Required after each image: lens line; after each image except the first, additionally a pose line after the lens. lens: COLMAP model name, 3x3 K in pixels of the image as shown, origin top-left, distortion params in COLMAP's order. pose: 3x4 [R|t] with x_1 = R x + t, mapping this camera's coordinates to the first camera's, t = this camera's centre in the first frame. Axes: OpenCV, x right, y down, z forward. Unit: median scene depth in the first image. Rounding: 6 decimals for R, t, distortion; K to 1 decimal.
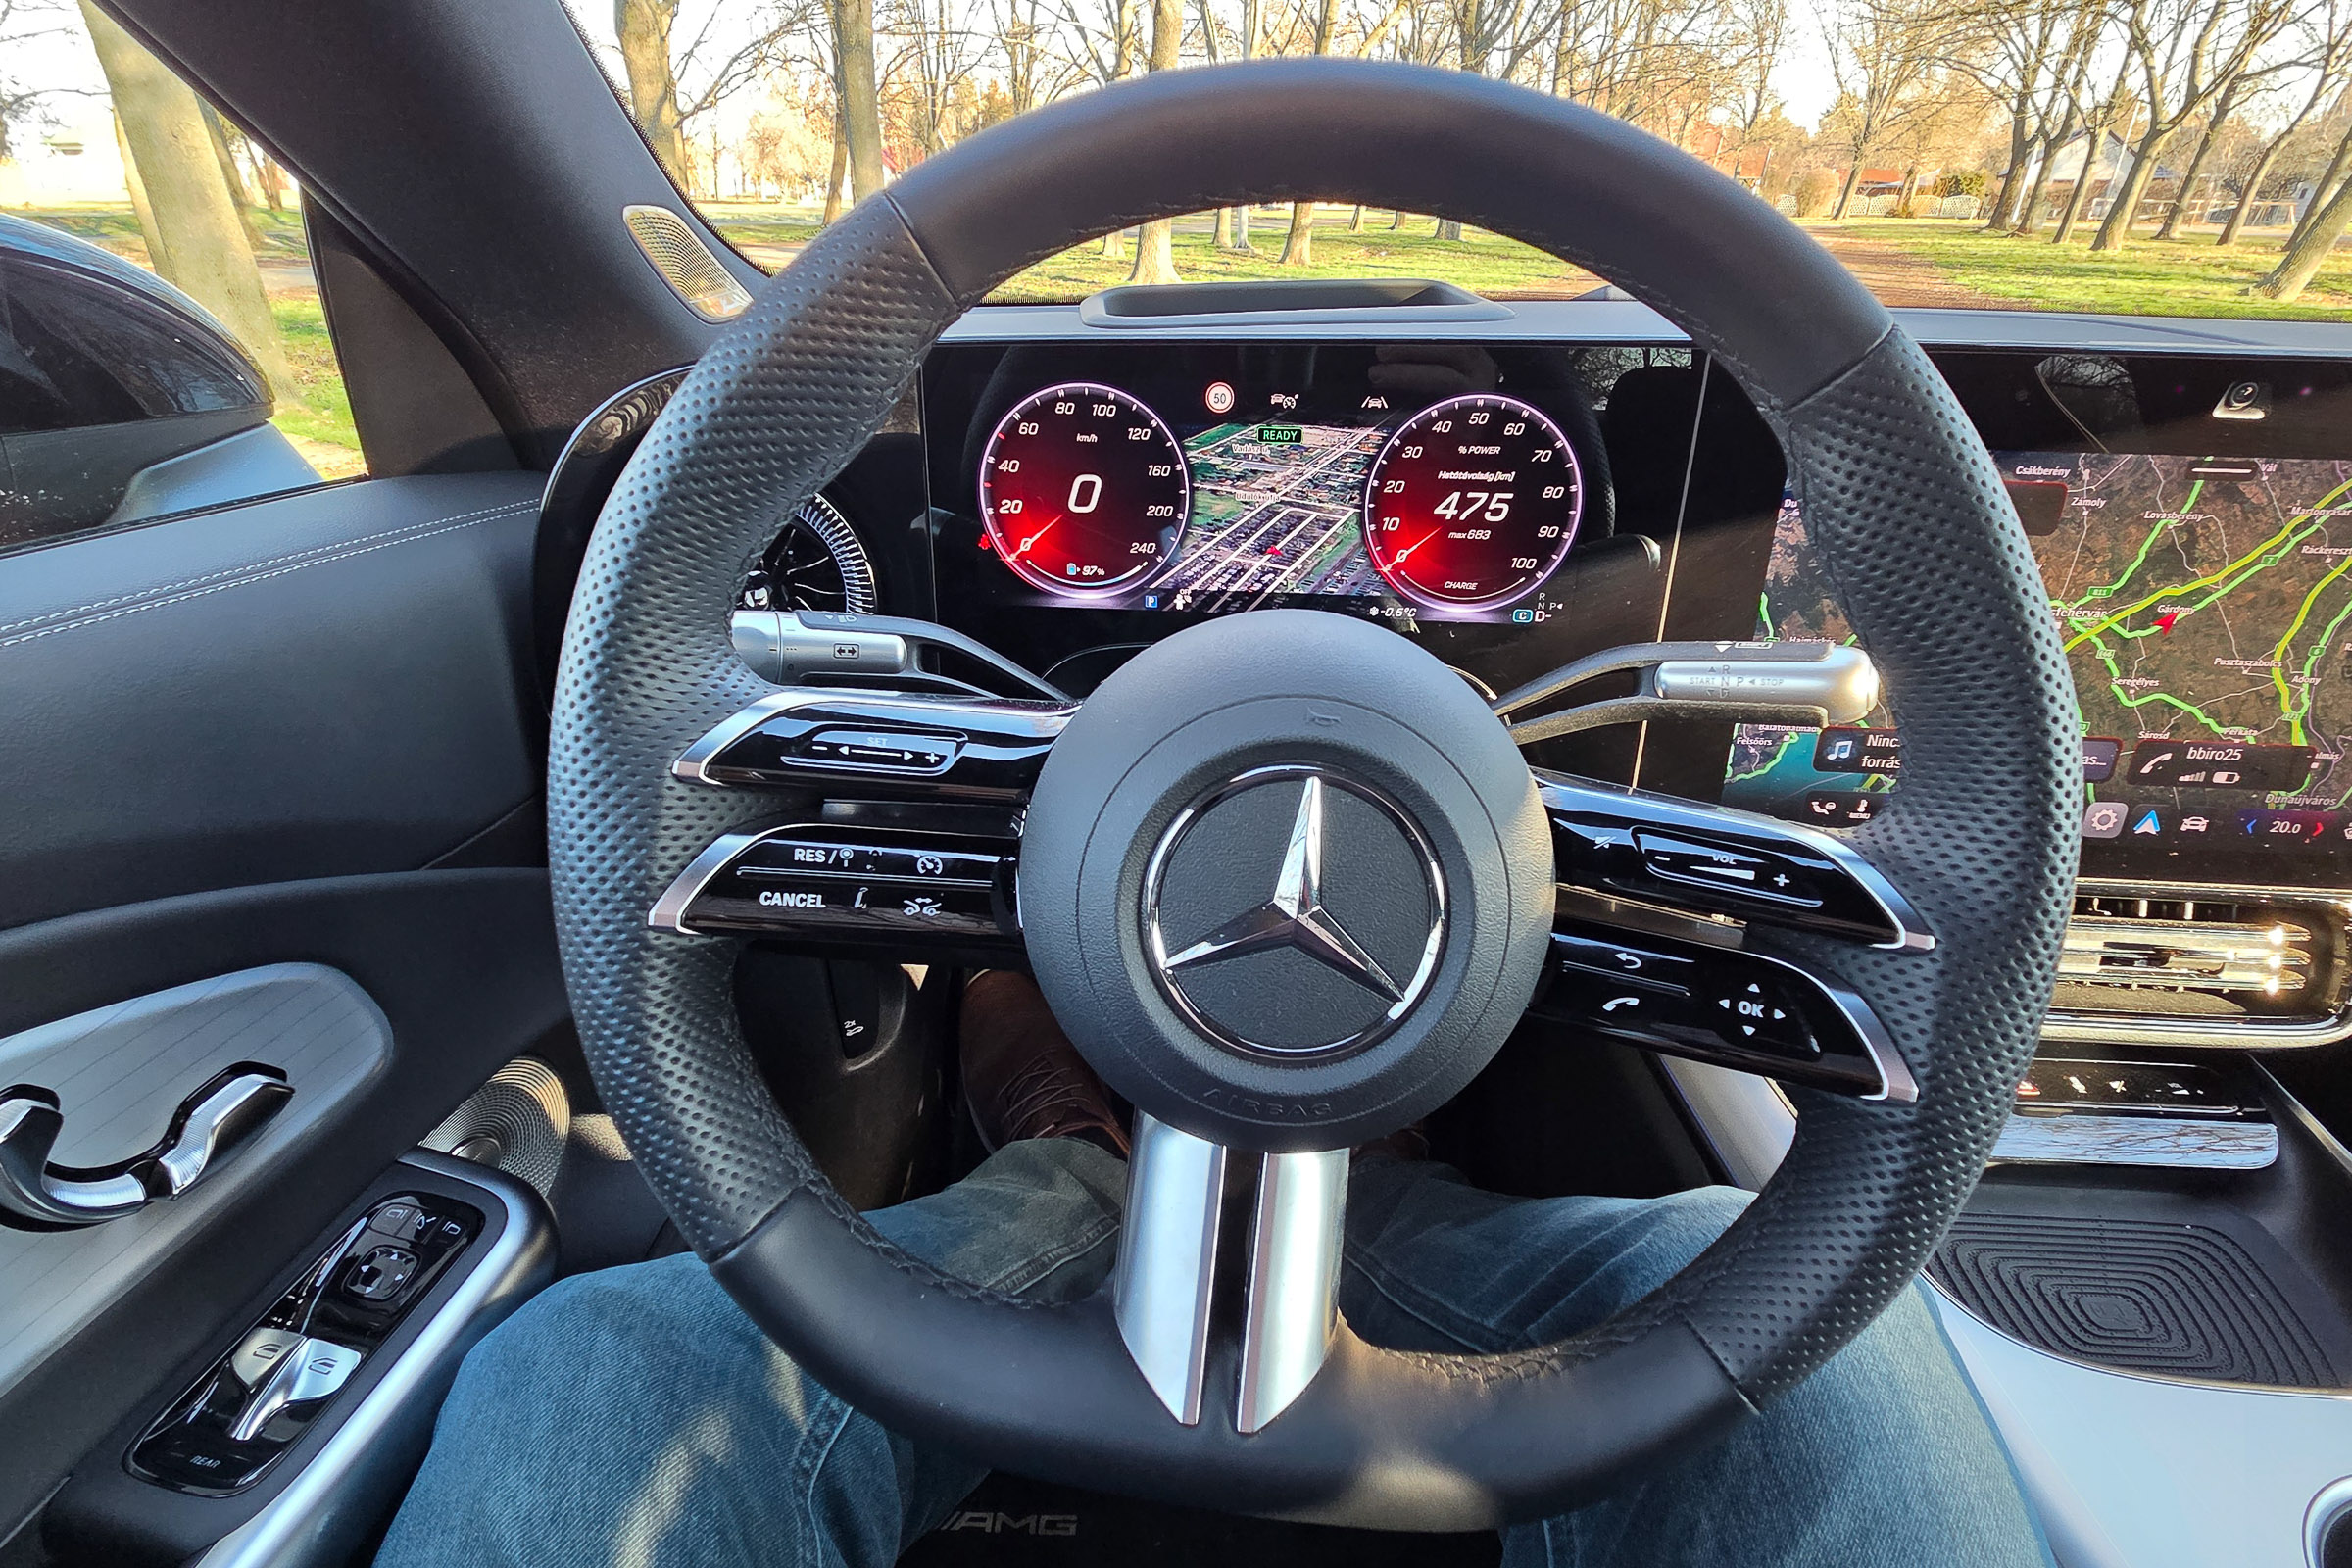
lens RADIAL K [[1161.2, 0, 1174.7], [0, 1161.2, 751.0], [0, 0, 1]] dist [-0.001251, 0.002428]
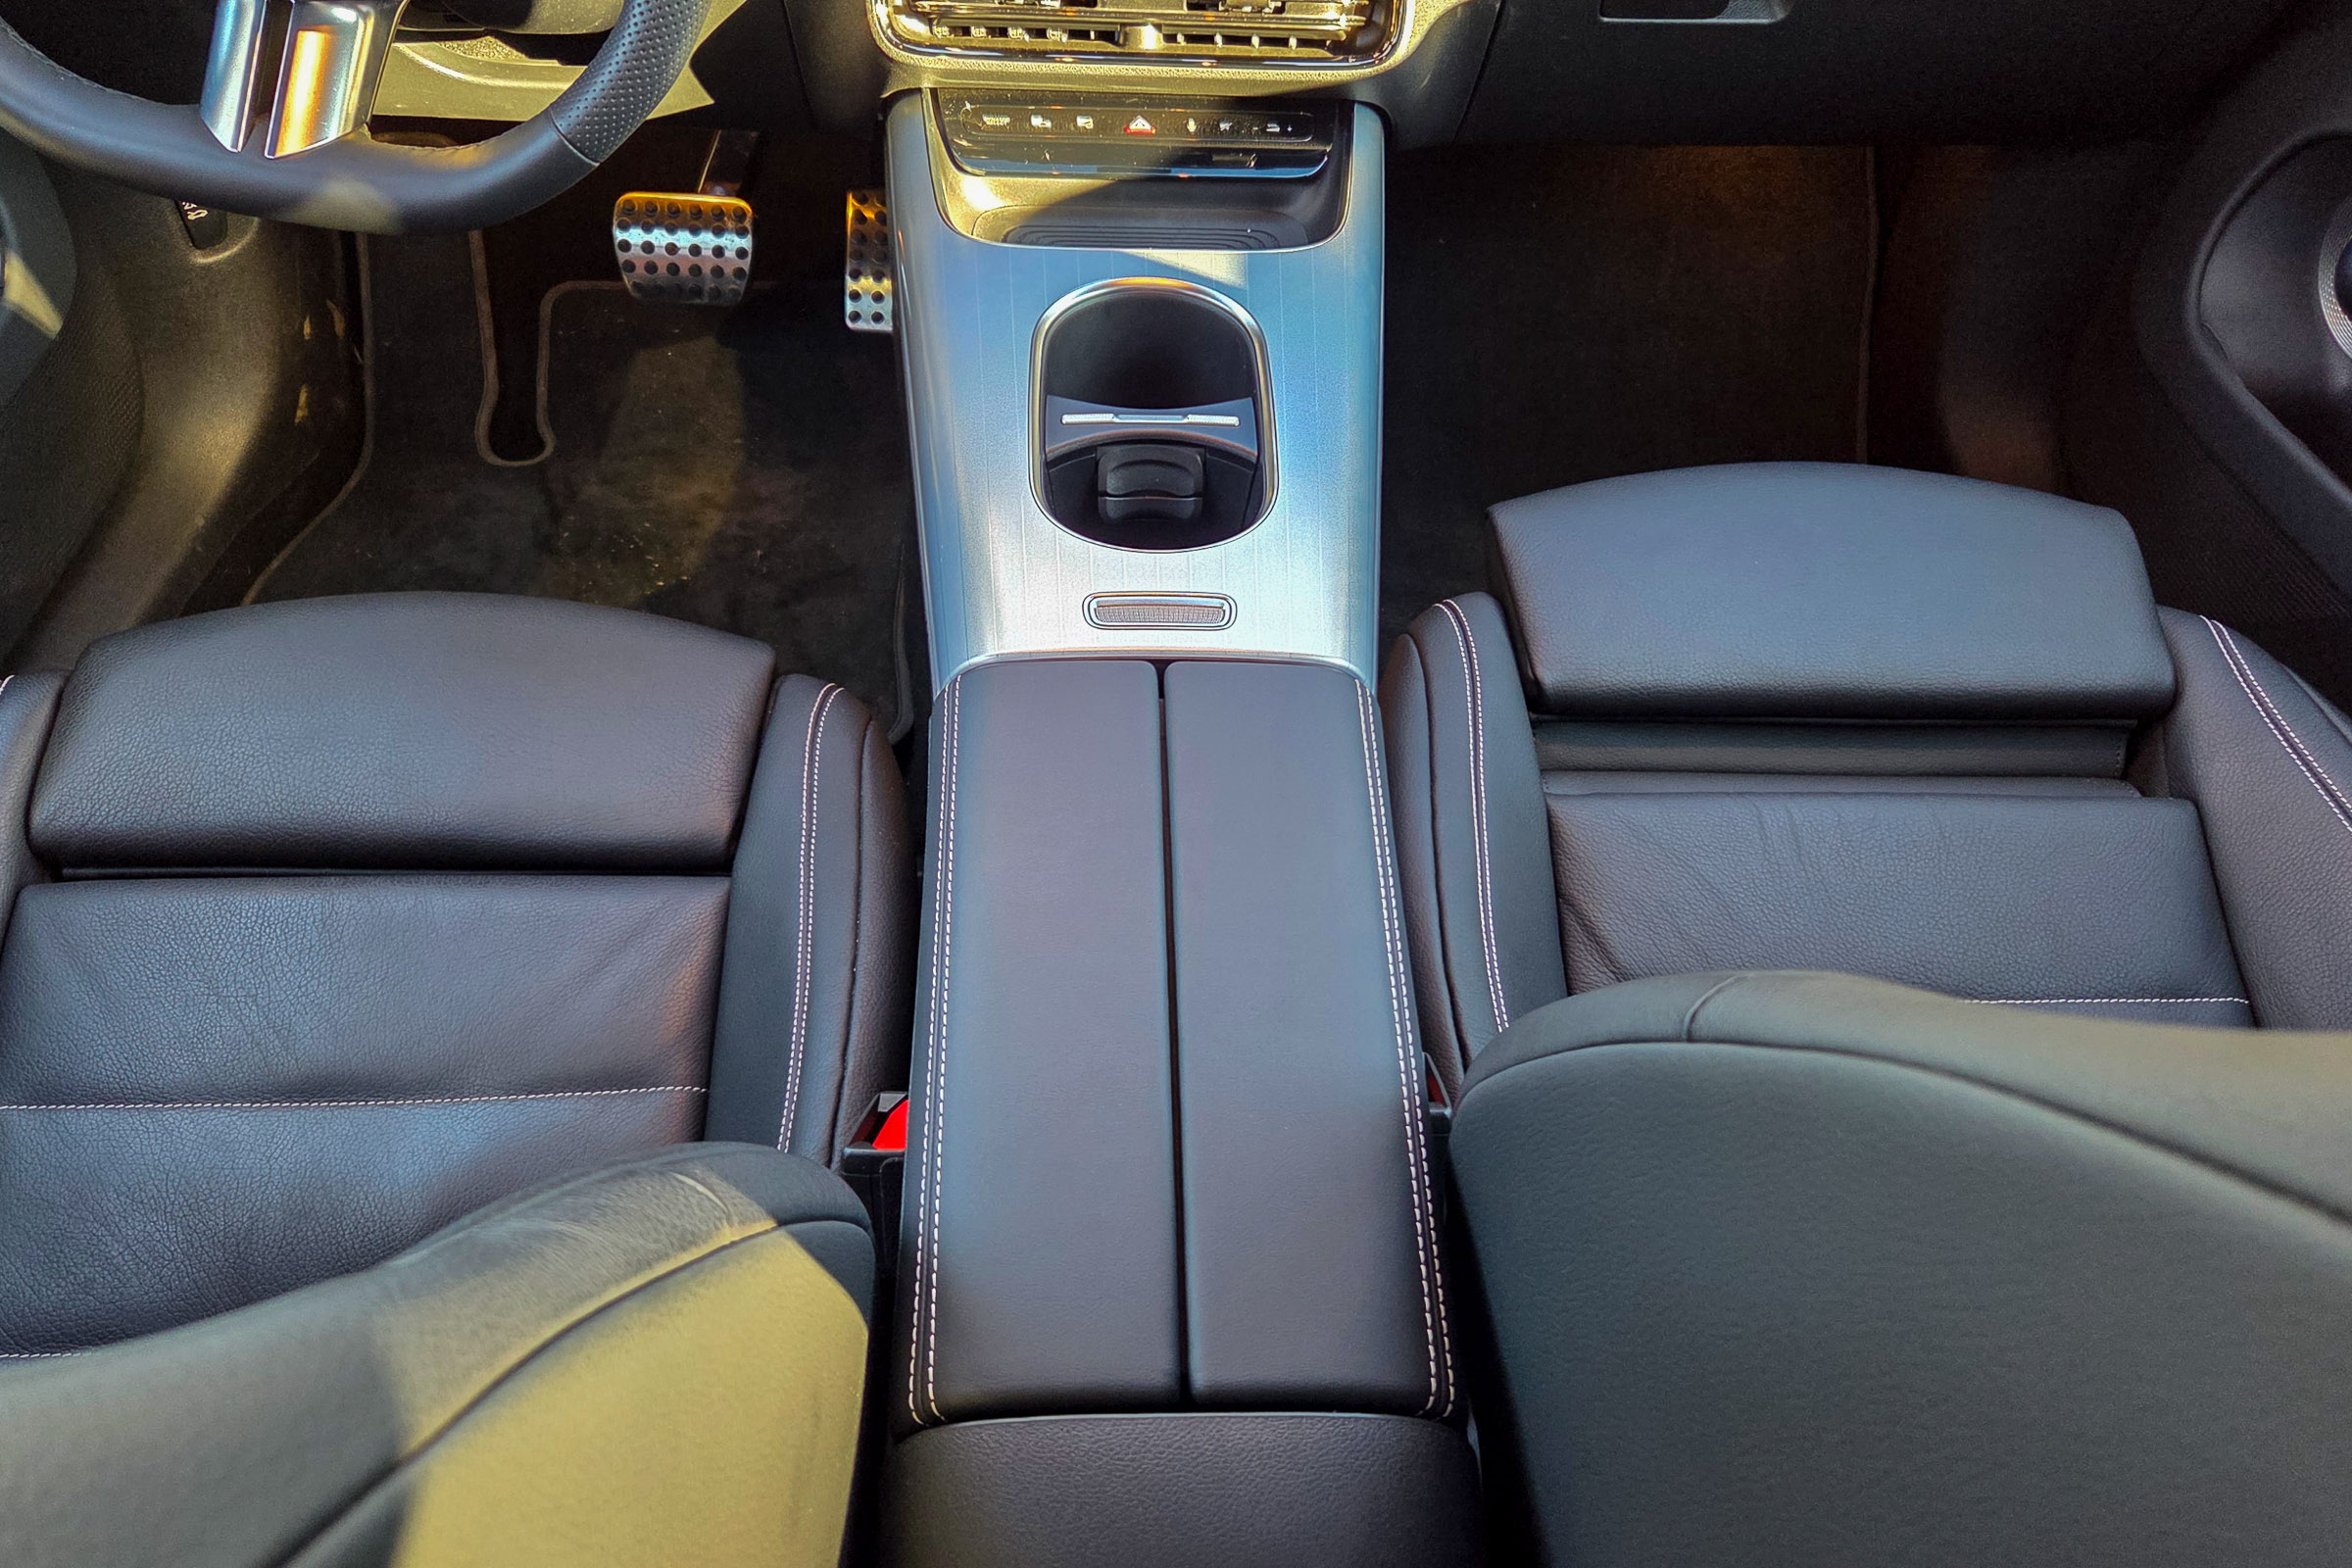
lens RADIAL K [[1904.4, 0, 1159.1], [0, 1904.4, 776.6], [0, 0, 1]] dist [0.075029, -0.071140]
pose [[0.996428, -0.045719, 0.070999, 0.672326], [0.020457, 0.946409, 0.322323, 0.331889], [-0.081930, -0.319720, 0.943963, -1.260883]]
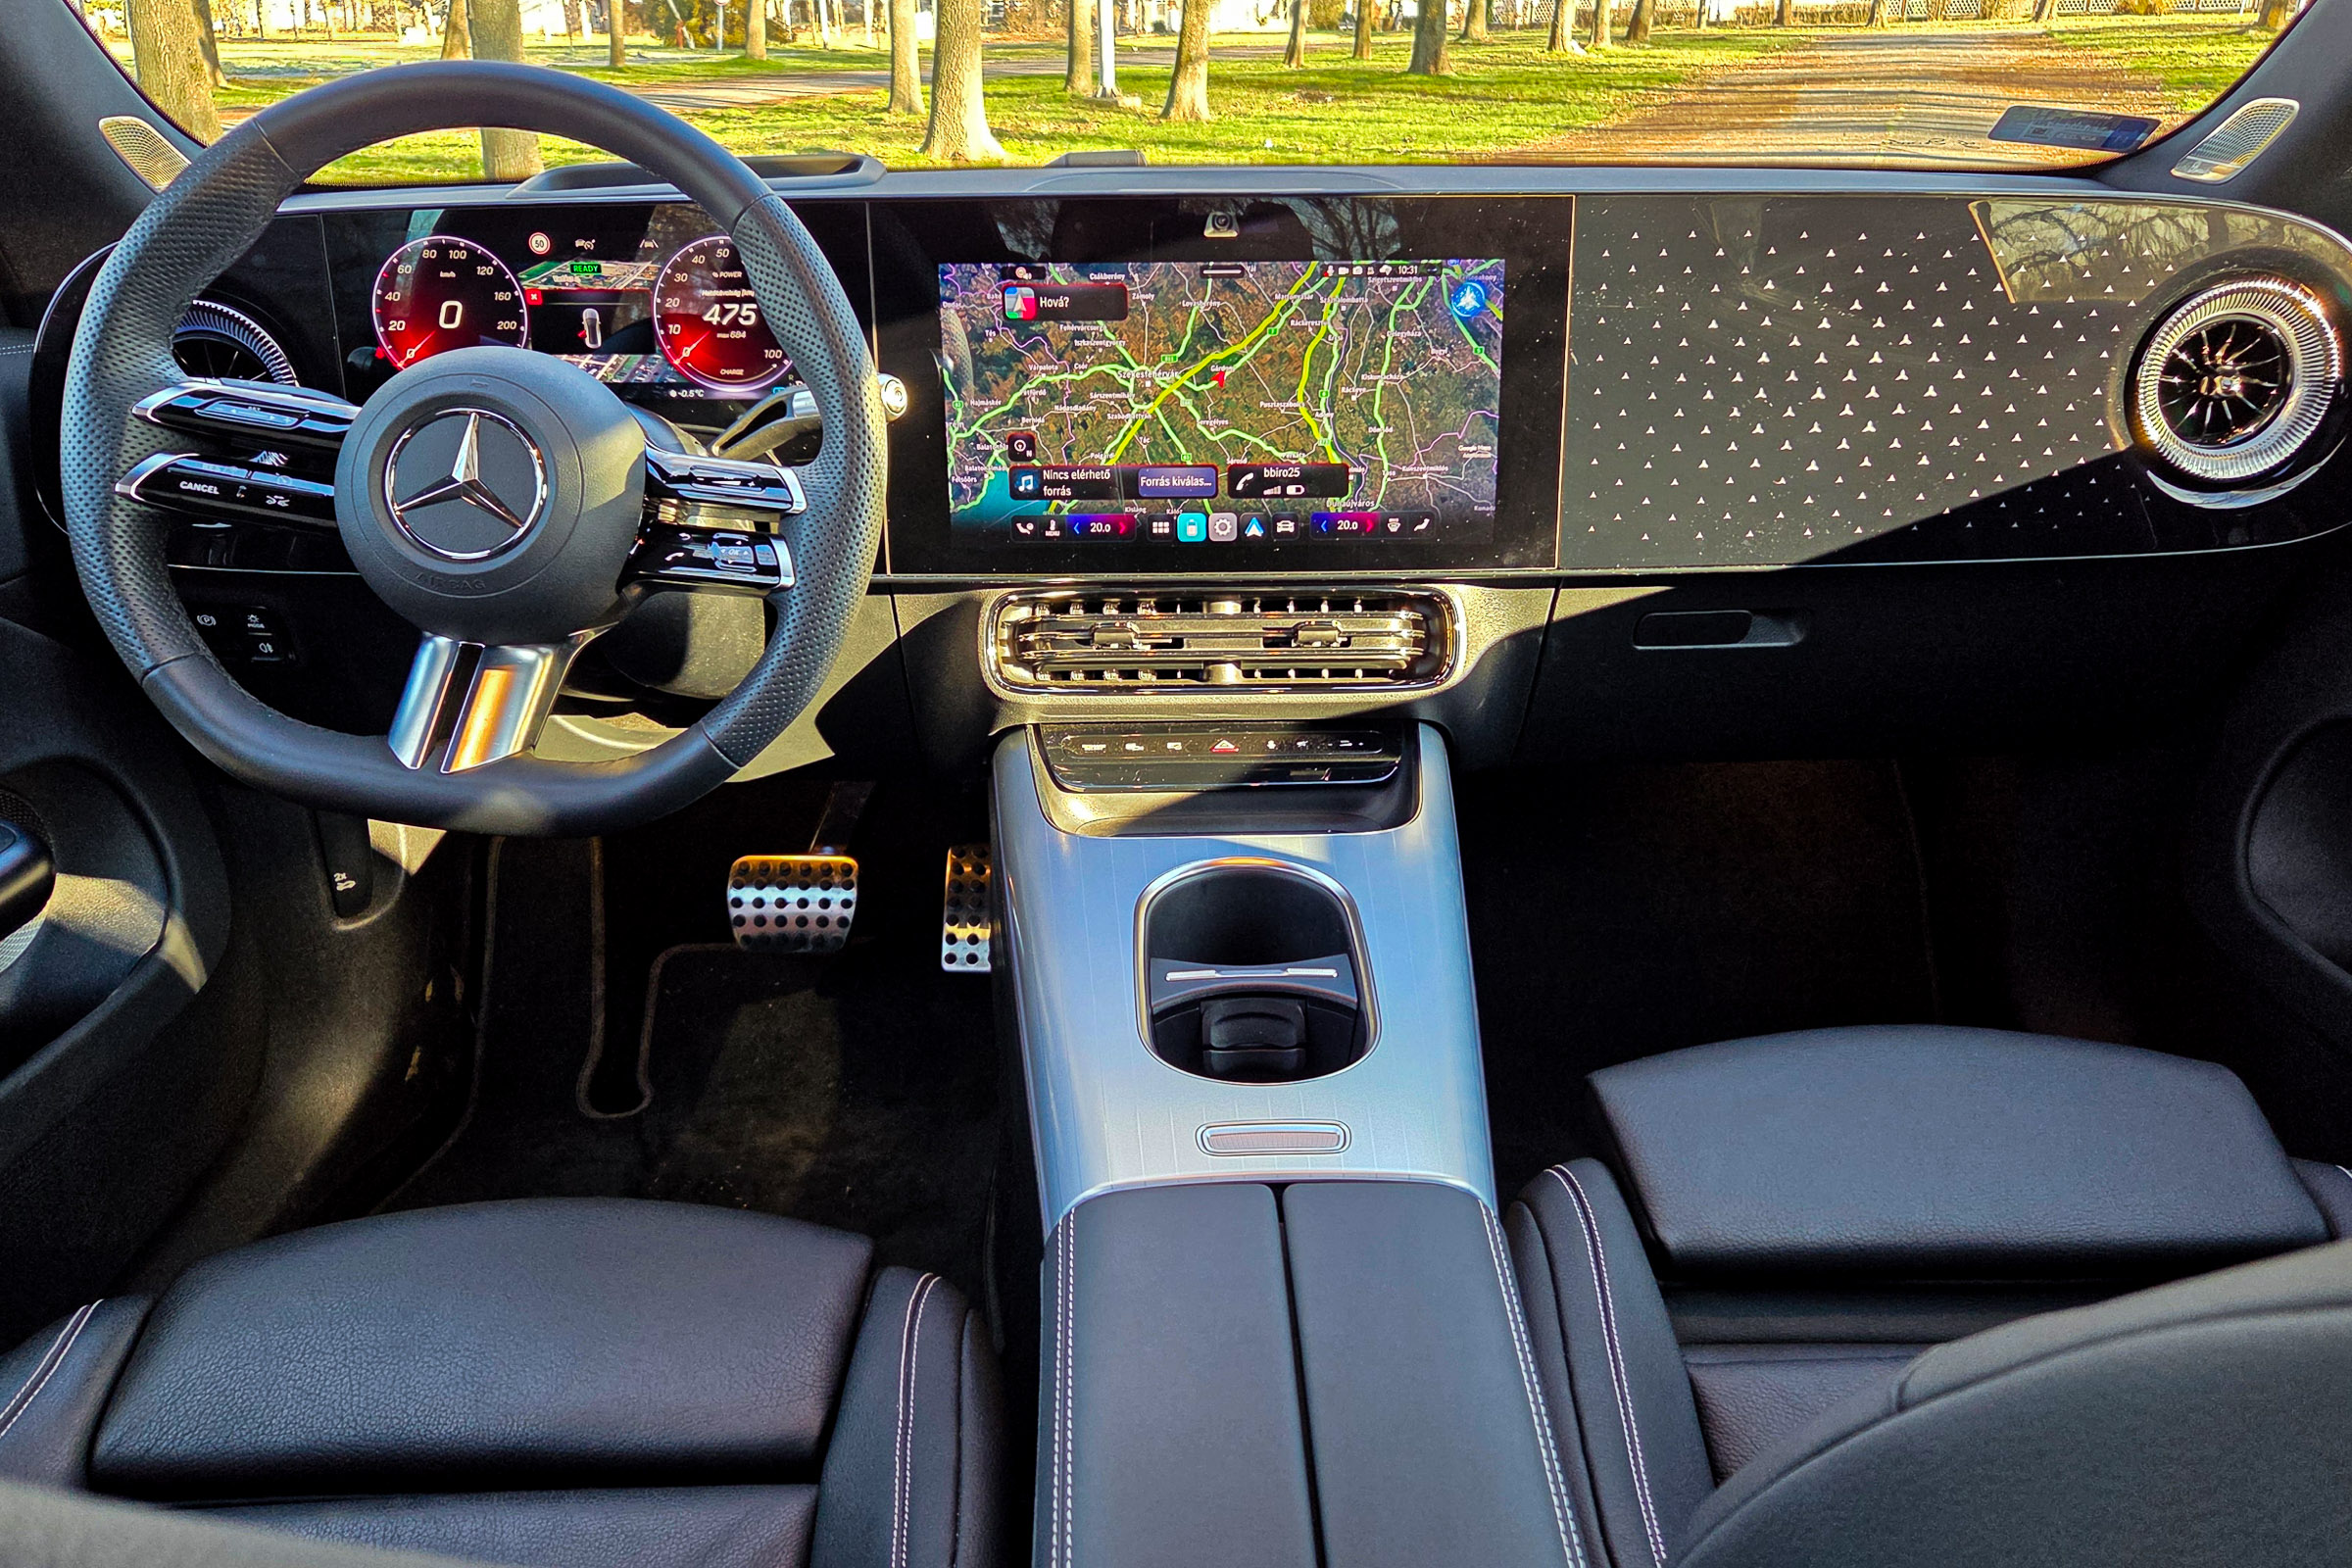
lens RADIAL K [[1904.4, 0, 1169.8], [0, 1904.4, 738.8], [0, 0, 1]] dist [0.075029, -0.071140]
pose [[0.996575, -0.049305, 0.066381, 0.611213], [0.054807, 0.994976, -0.083783, 0.531984], [-0.061916, 0.087134, 0.994271, -1.322120]]
